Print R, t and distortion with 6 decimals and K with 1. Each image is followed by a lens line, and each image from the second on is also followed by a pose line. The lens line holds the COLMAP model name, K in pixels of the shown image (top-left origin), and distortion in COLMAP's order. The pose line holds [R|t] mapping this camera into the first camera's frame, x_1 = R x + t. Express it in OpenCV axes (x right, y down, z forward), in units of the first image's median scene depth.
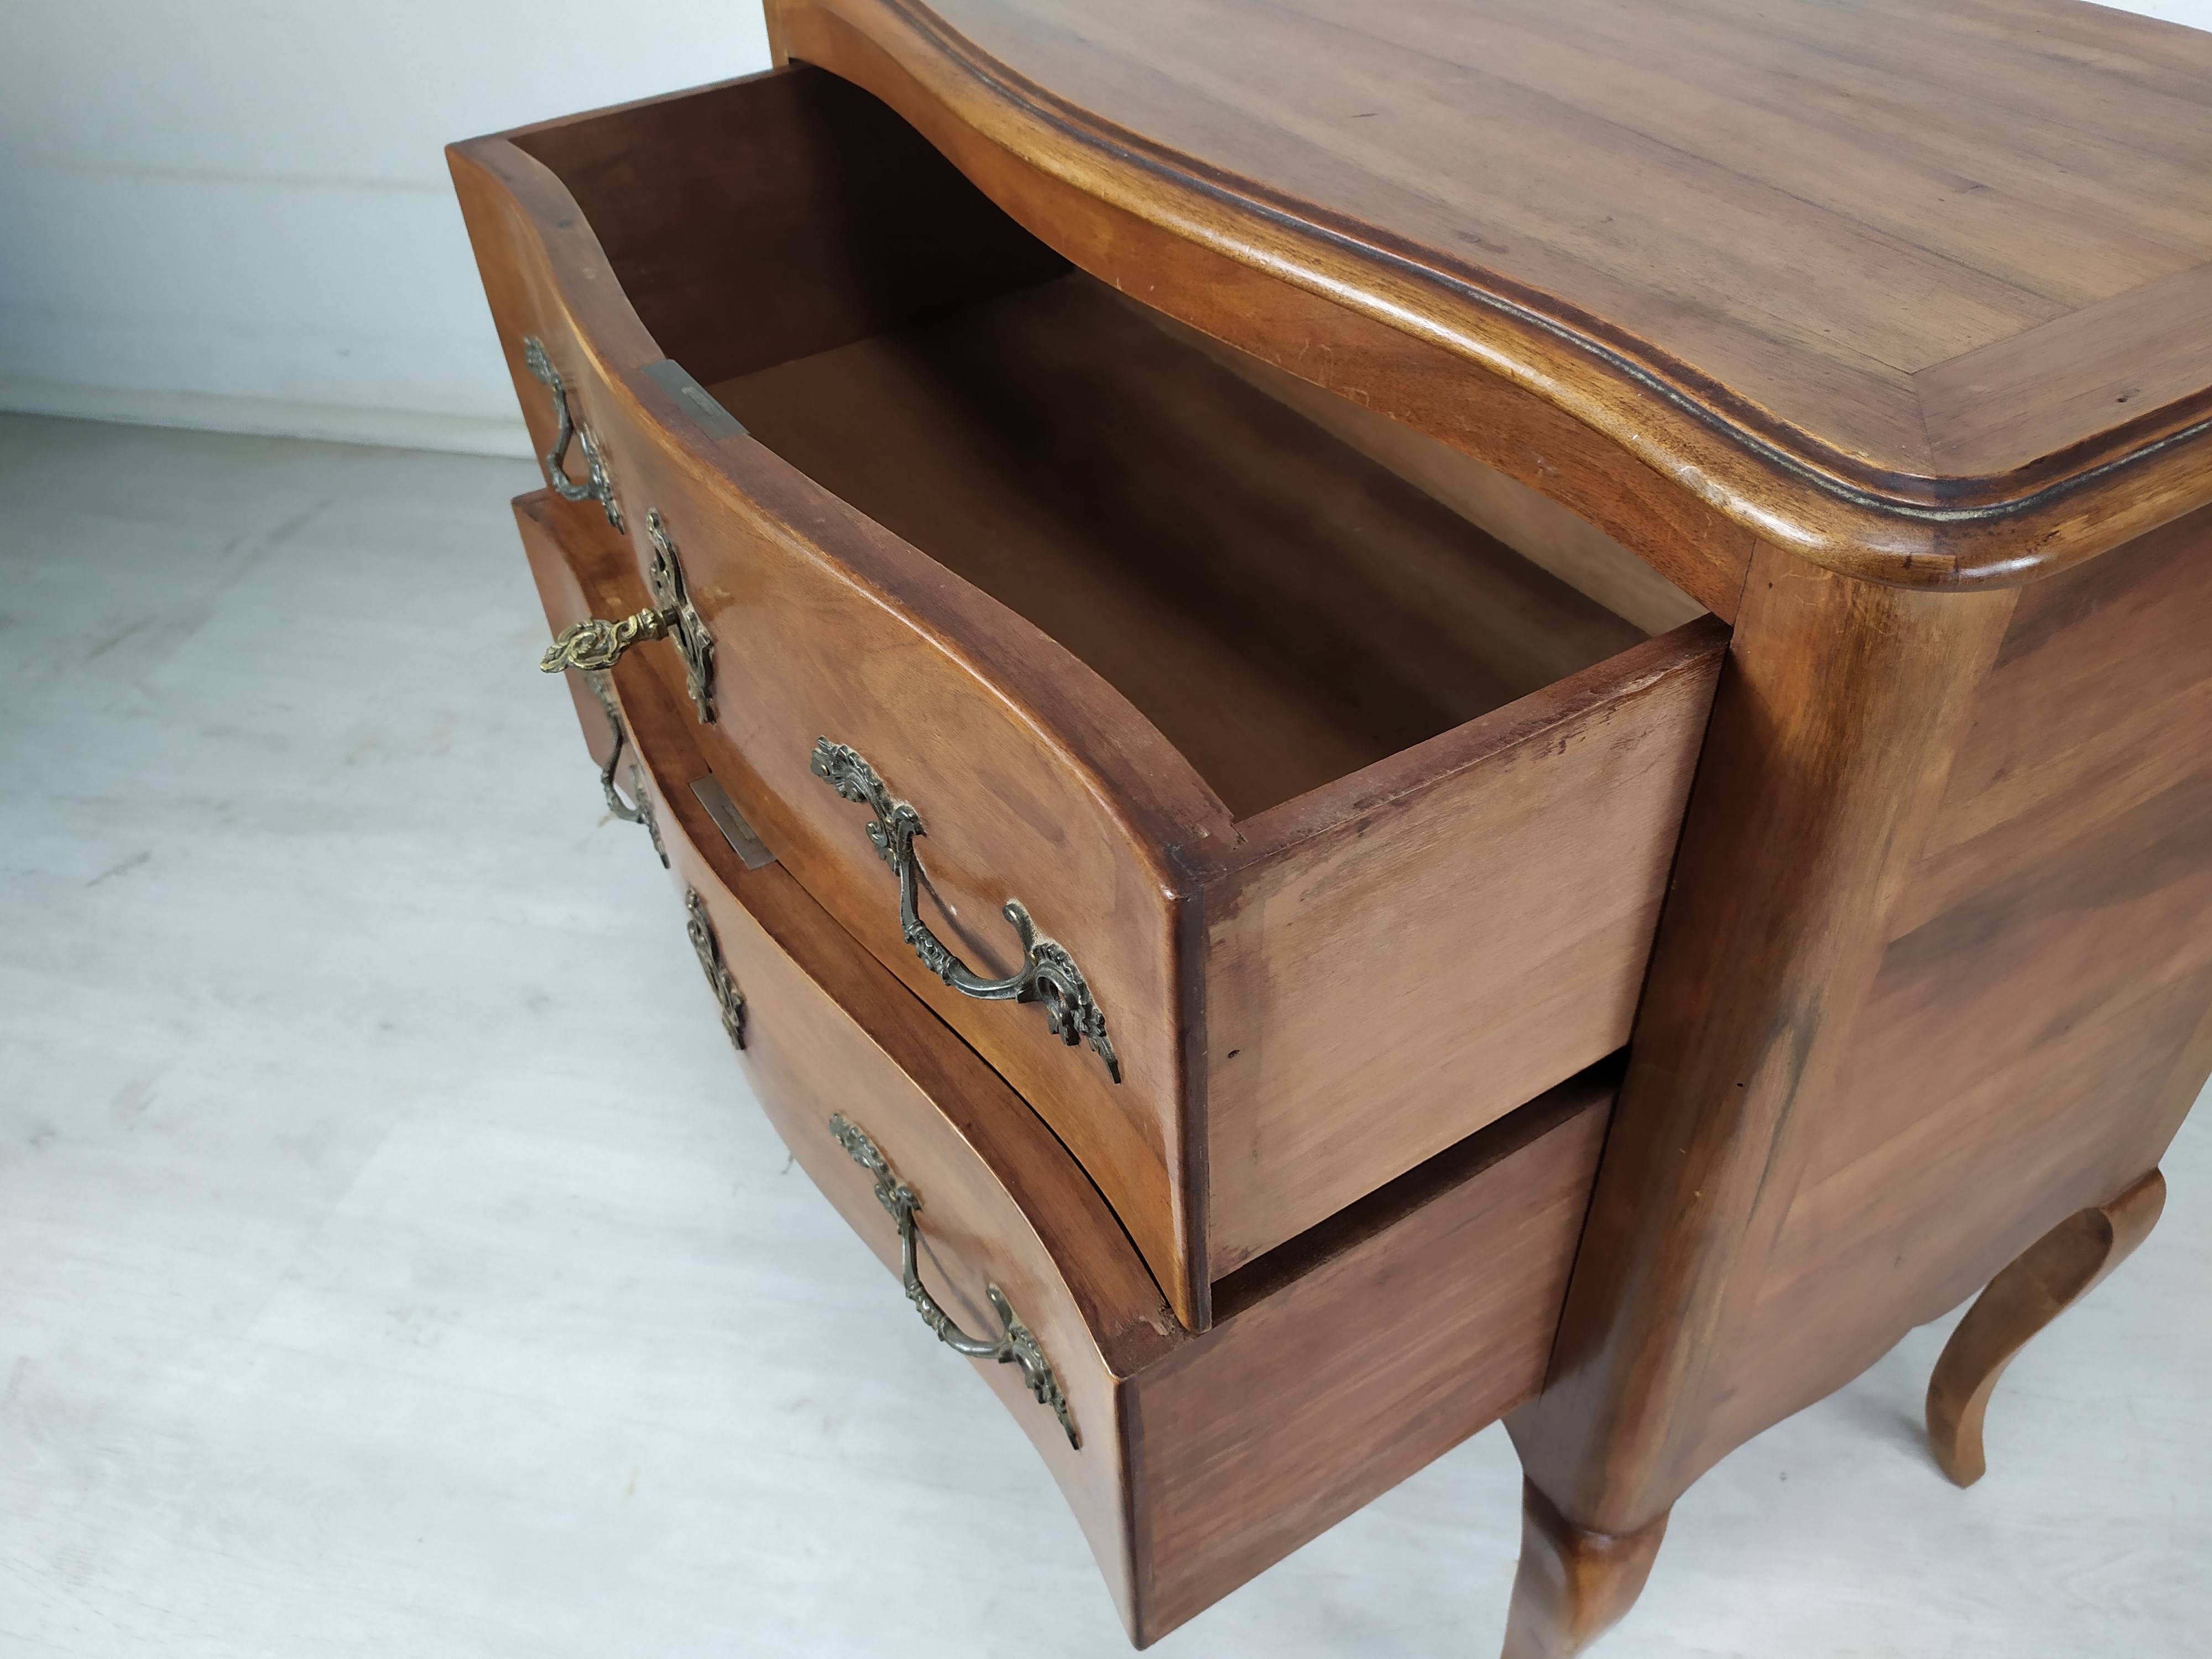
lens RADIAL K [[1680.7, 0, 1111.9], [0, 1680.7, 835.0], [0, 0, 1]] dist [0.005545, 0.000885]
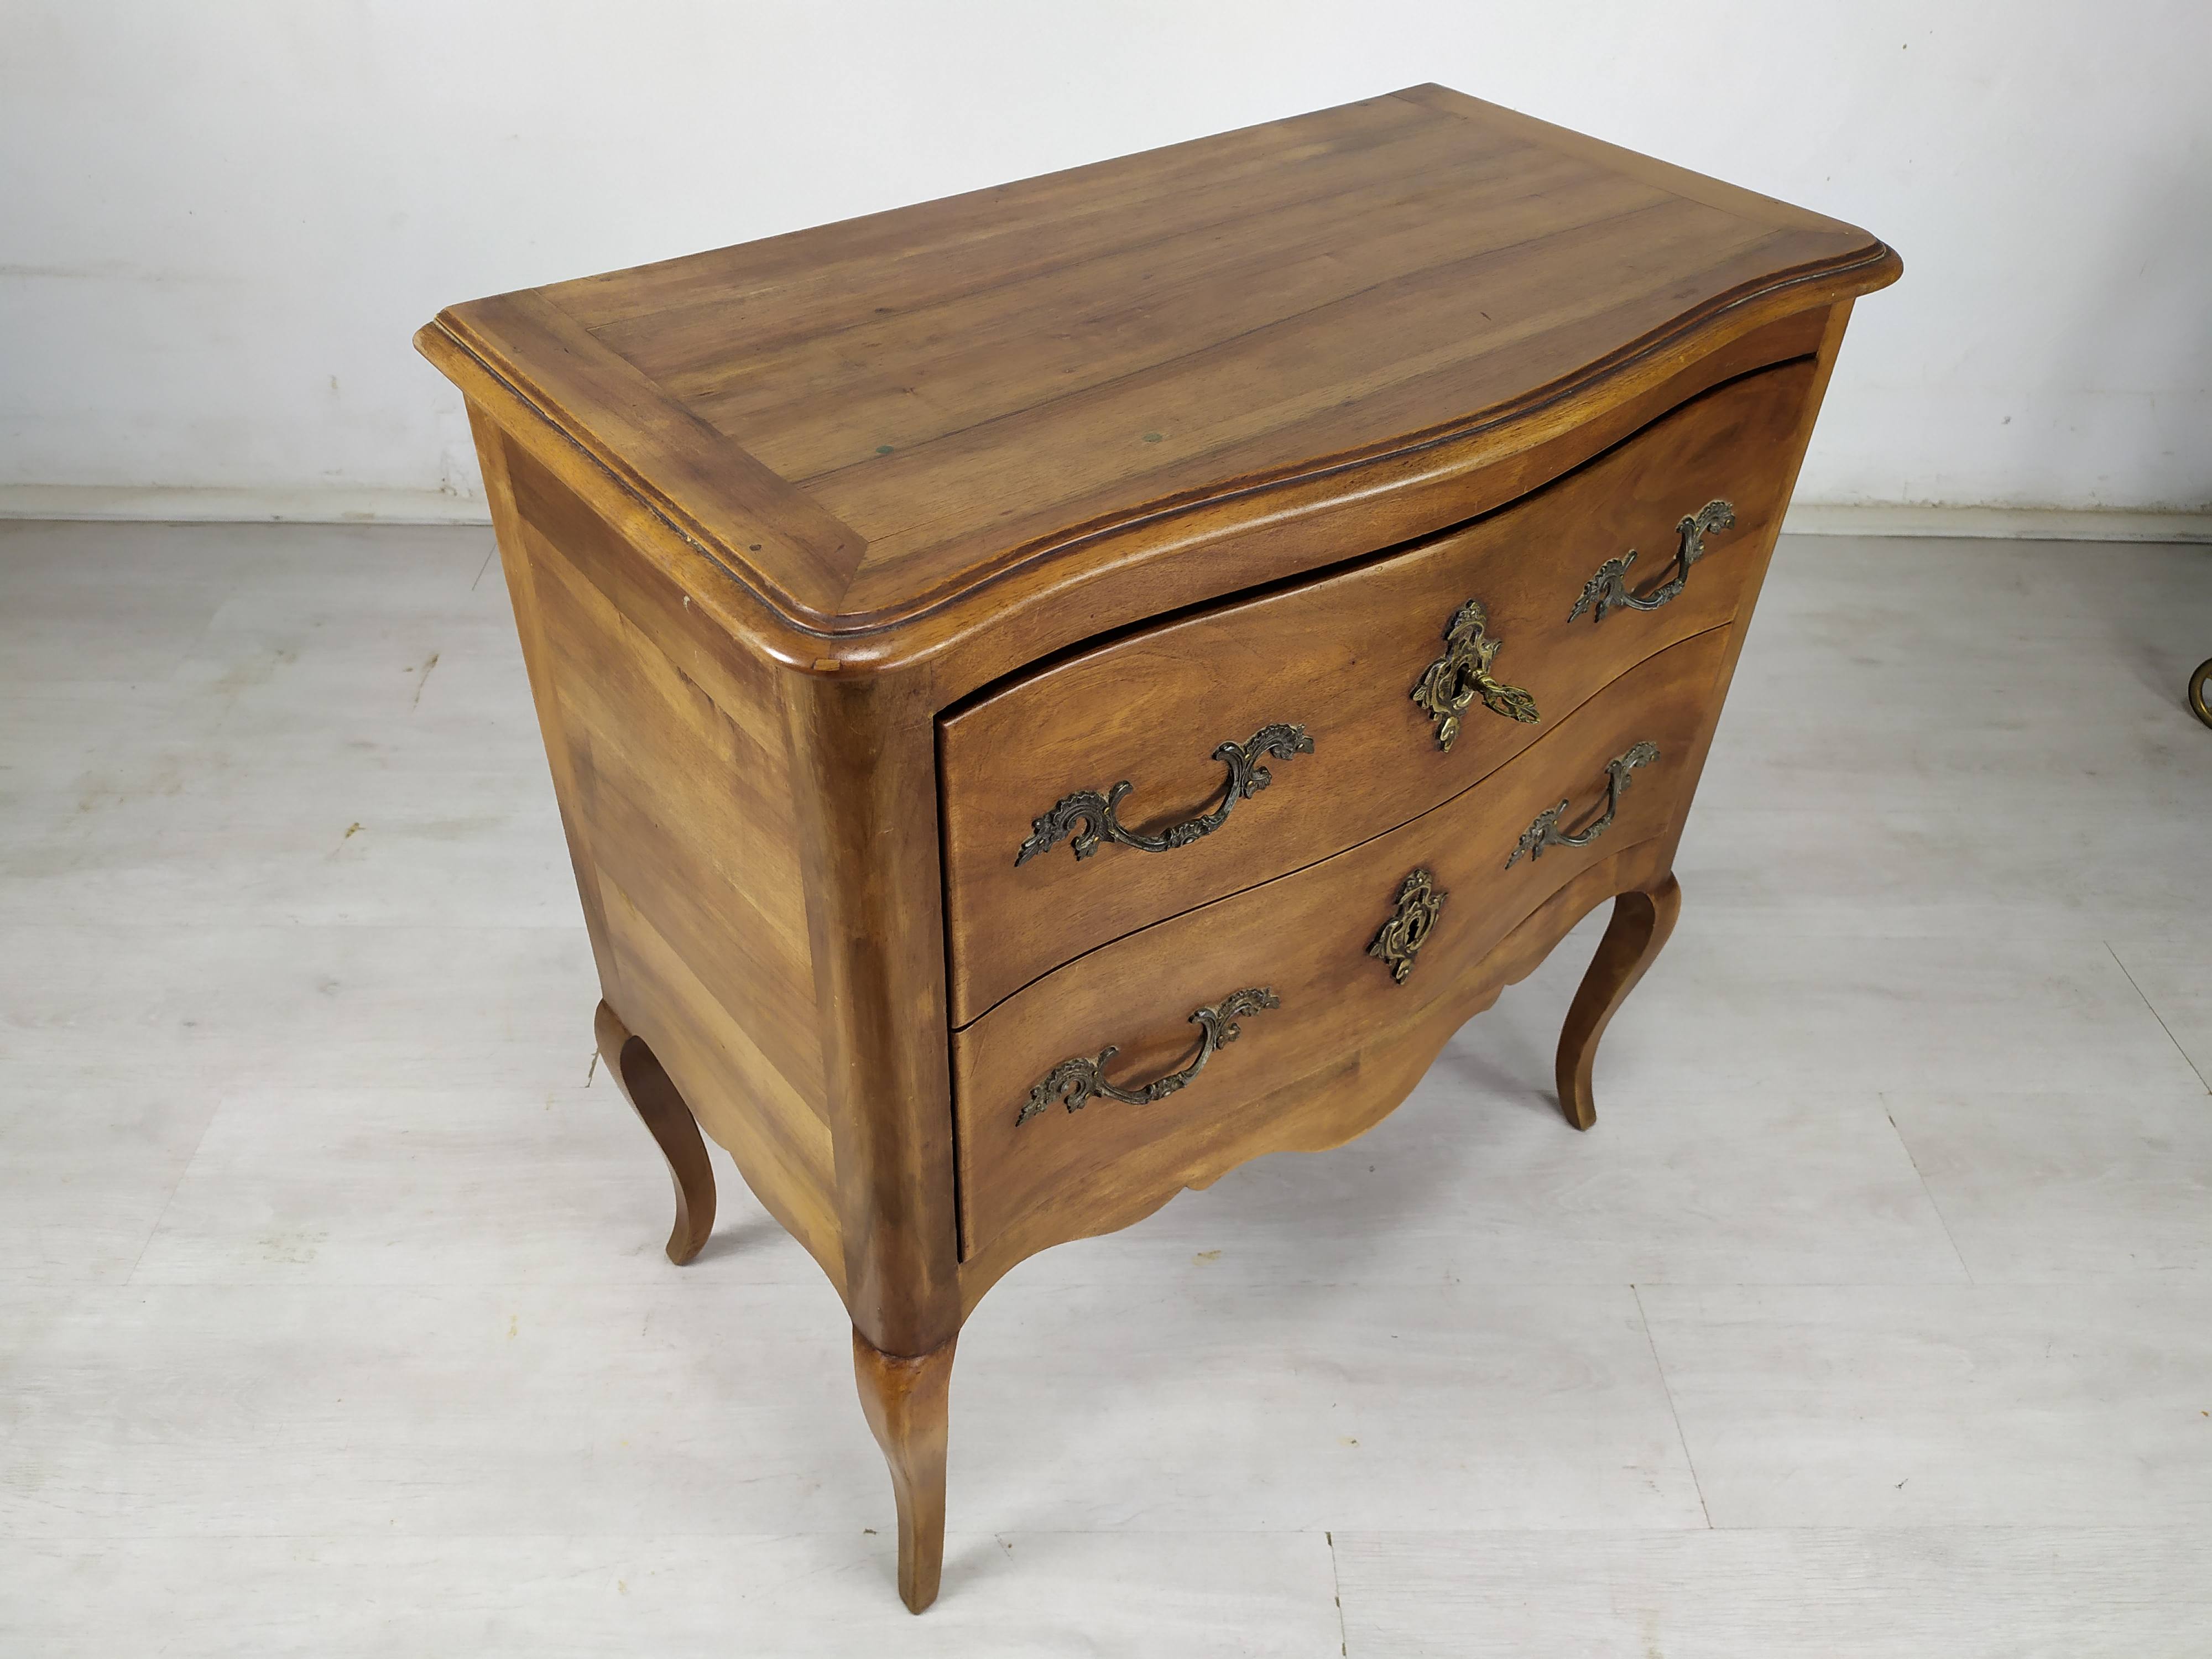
lens RADIAL K [[1680.9, 0, 1113.6], [0, 1680.9, 839.9], [0, 0, 1]] dist [0.034763, -0.001278]
pose [[-0.129171, -0.608928, 0.782638, -1.375953], [0.624211, 0.563326, 0.541317, -1.282211], [-0.770503, 0.558454, 0.307334, 1.135194]]
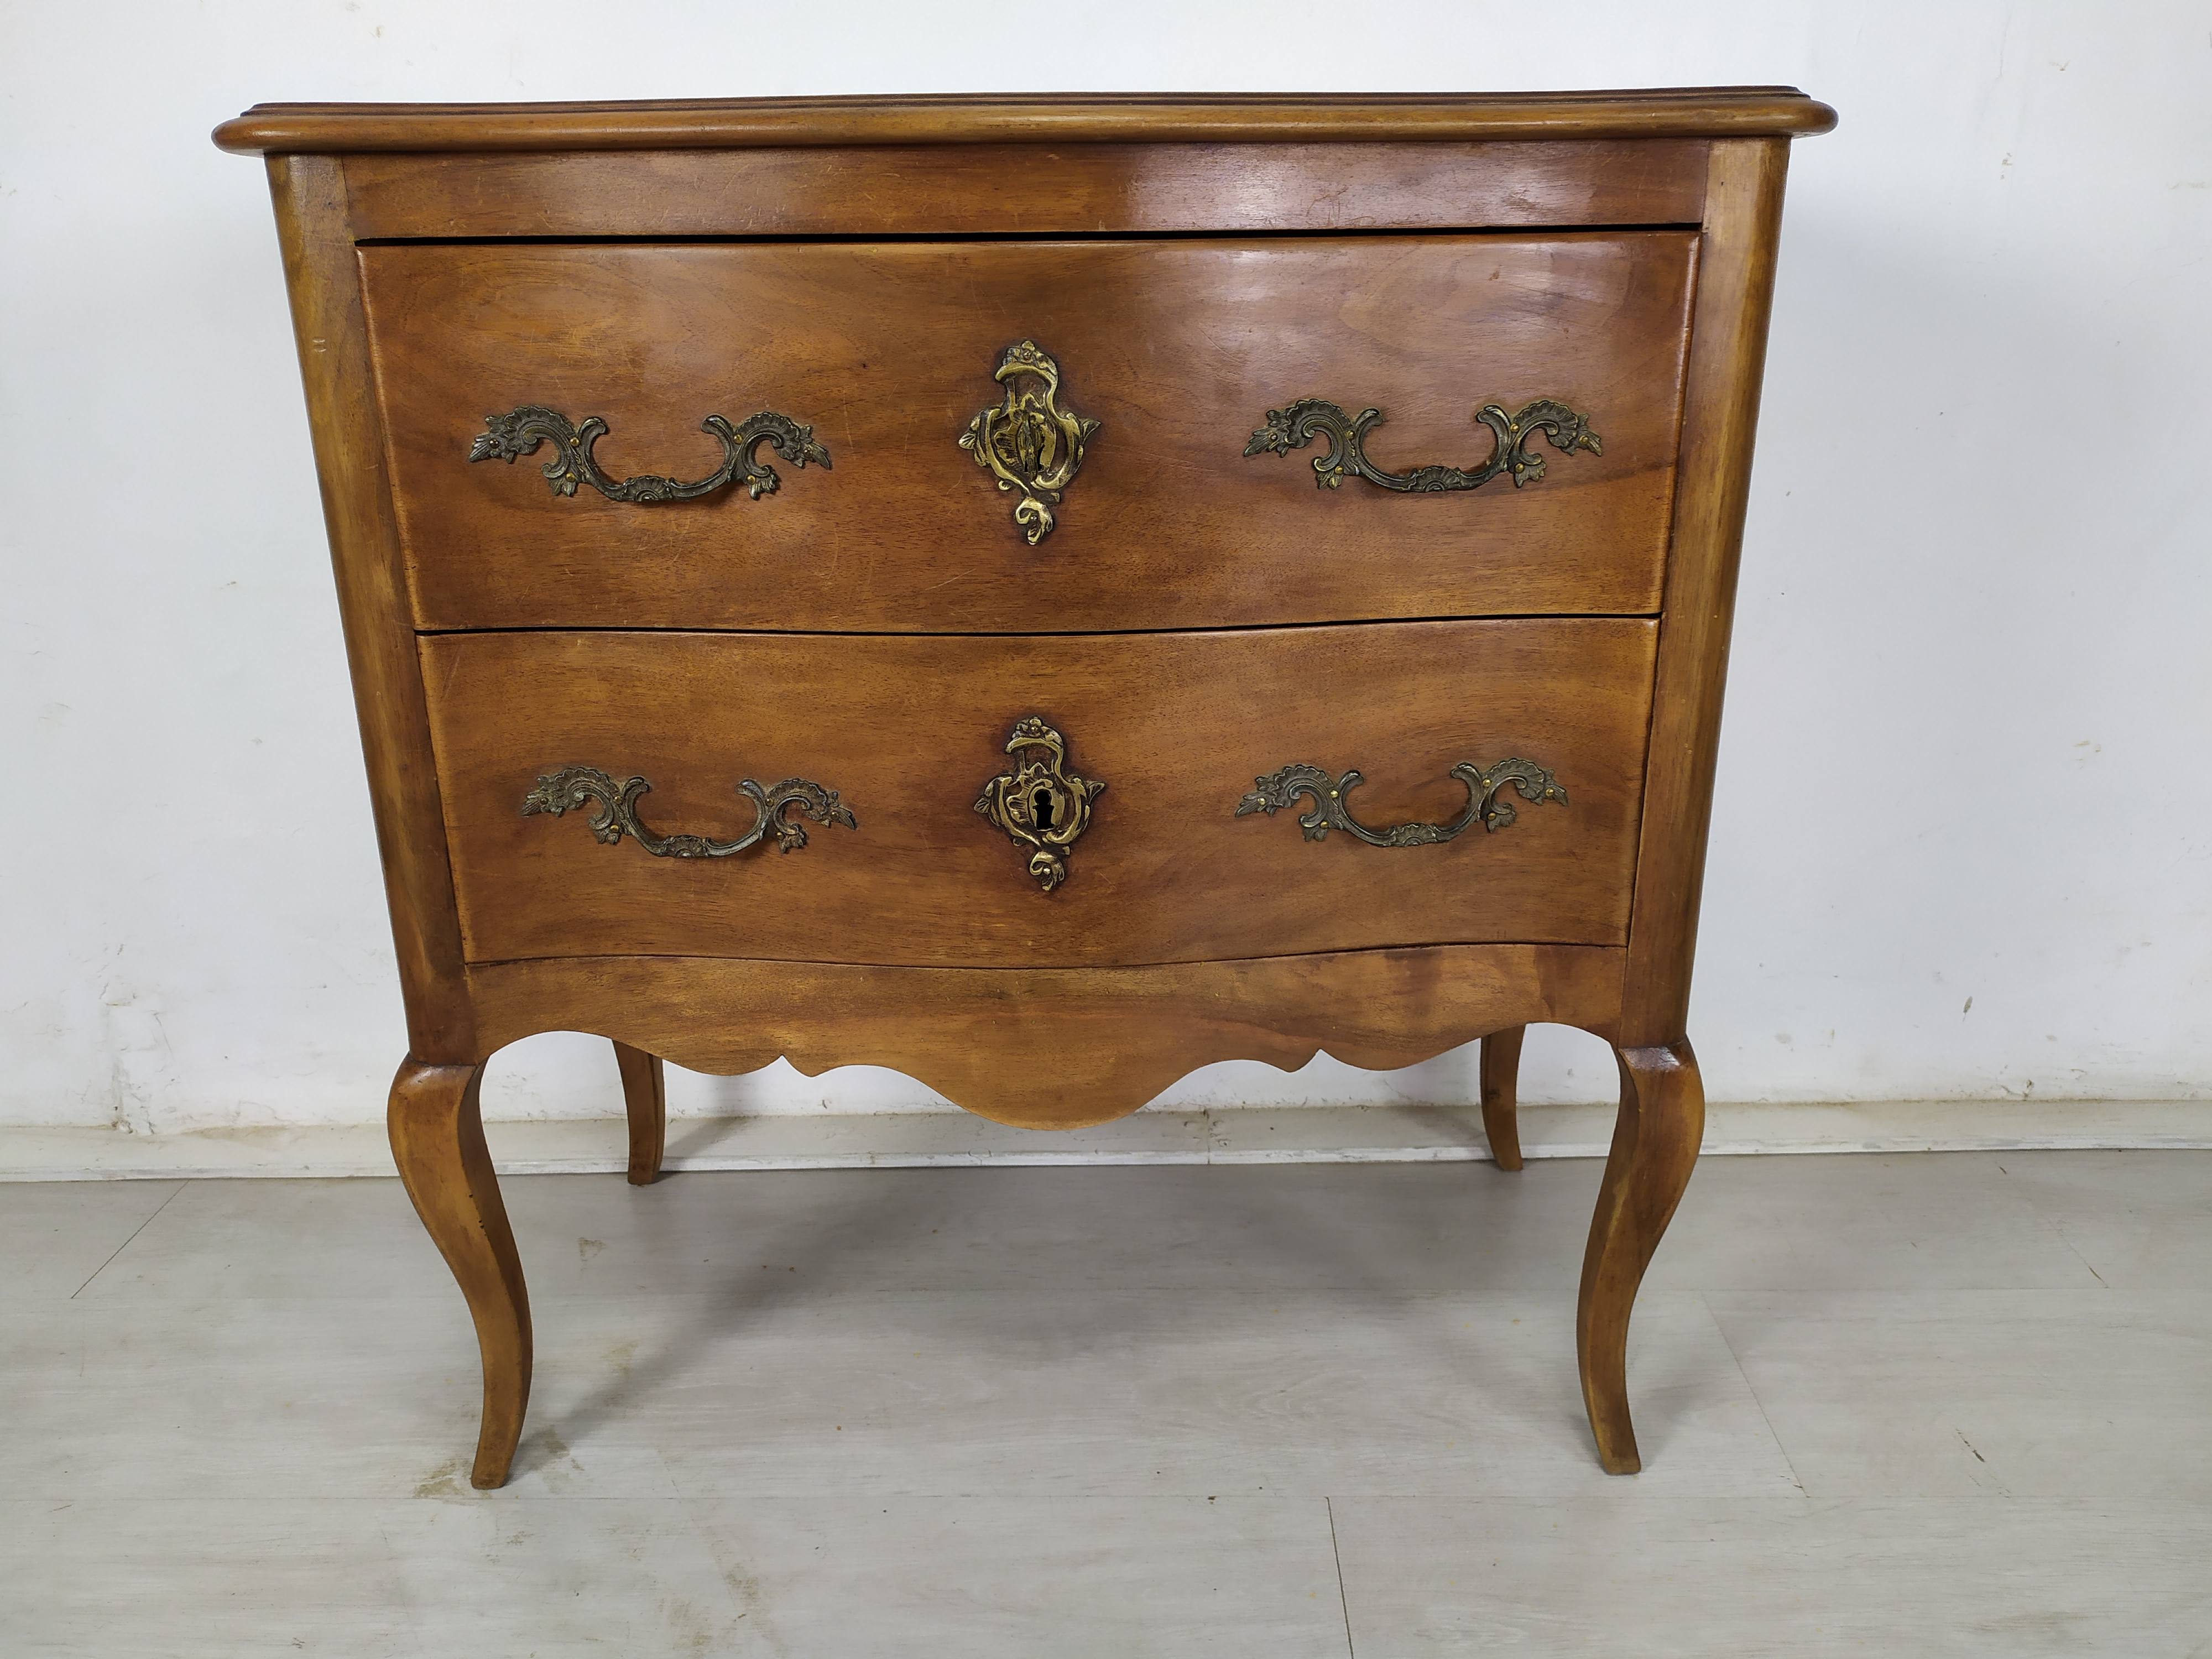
lens RADIAL K [[1683.1, 0, 1123.6], [0, 1683.1, 835.3], [0, 0, 1]] dist [0.028888, 0.001099]
pose [[0.511736, -0.263011, 0.817895, -1.290563], [0.555669, 0.827389, -0.081603, 0.179191], [-0.655255, 0.496238, 0.569552, 0.567823]]
